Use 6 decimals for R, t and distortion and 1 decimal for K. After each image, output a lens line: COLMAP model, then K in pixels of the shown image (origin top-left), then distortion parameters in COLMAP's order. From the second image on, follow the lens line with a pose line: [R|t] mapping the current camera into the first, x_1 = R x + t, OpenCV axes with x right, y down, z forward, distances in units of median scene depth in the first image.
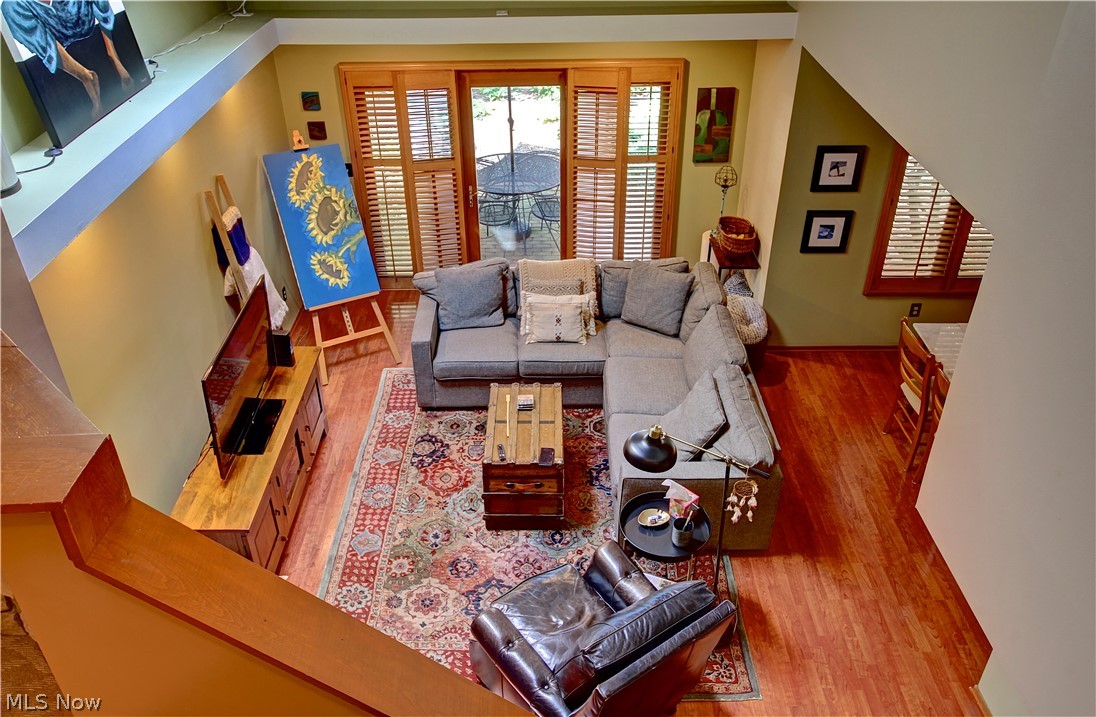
lens RADIAL K [[863.1, 0, 547.2], [0, 863.1, 355.6], [0, 0, 1]] dist [0.006107, 0.006004]
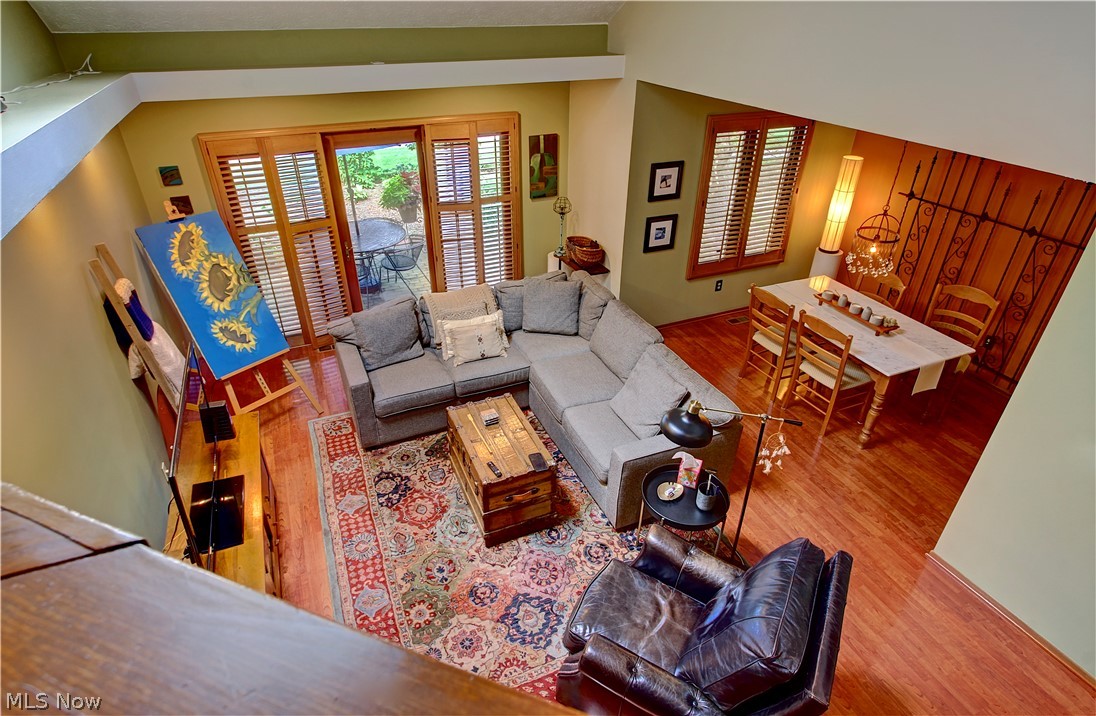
lens RADIAL K [[589.6, 0, 543.0], [0, 589.6, 356.1], [0, 0, 1]] dist [-0.008464, 0.000034]
pose [[0.918747, -0.195602, 0.342993, -0.171617], [0.206667, 0.978401, 0.004380, -0.006698], [-0.336441, 0.066861, 0.939328, 0.265014]]
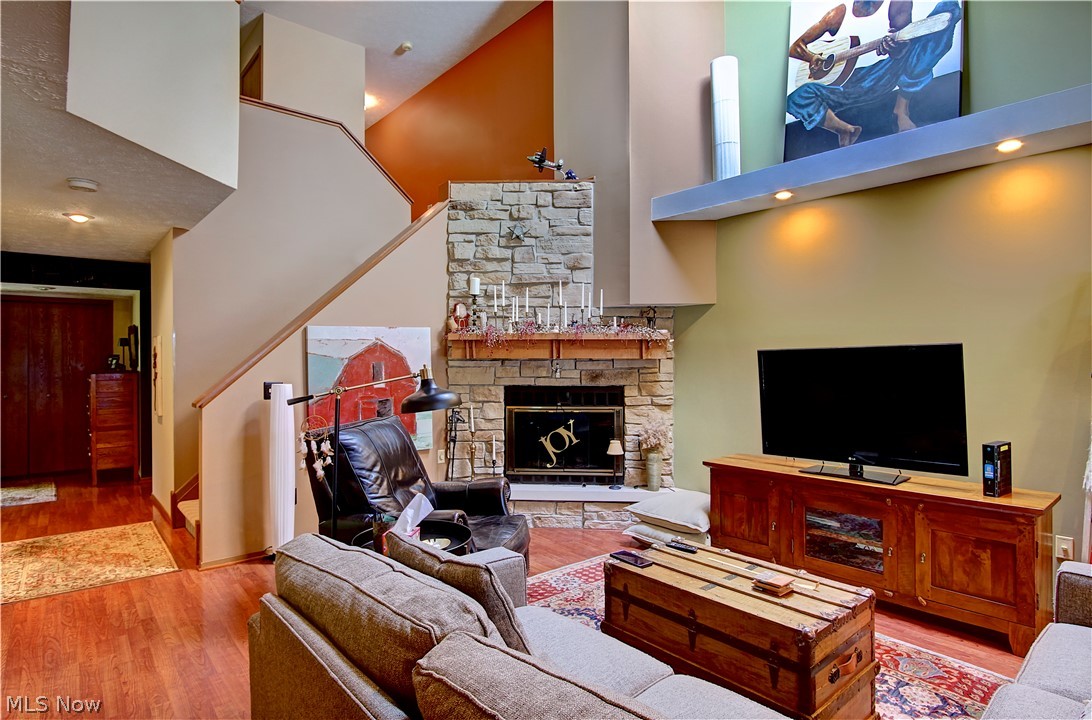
lens RADIAL K [[578.5, 0, 536.6], [0, 578.5, 358.5], [0, 0, 1]] dist [-0.023543, 0.008268]
pose [[-0.765676, 0.006220, -0.643196, 0.274130], [-0.344914, 0.840066, 0.418717, -0.139317], [0.542932, 0.542449, -0.641073, 0.935615]]
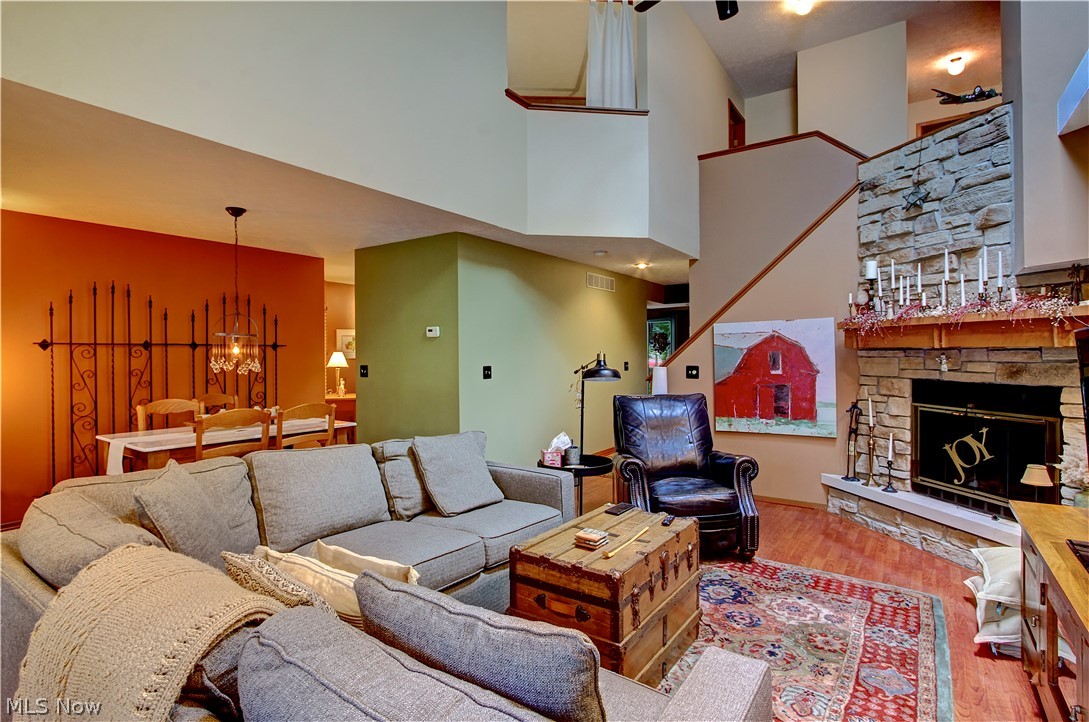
lens RADIAL K [[552.2, 0, 528.1], [0, 552.2, 353.2], [0, 0, 1]] dist [-0.021148, 0.004861]
pose [[-0.809842, 0.007945, 0.586595, -0.194877], [0.326421, 0.836929, 0.439316, -0.217103], [-0.487448, 0.547253, -0.680374, 1.065261]]
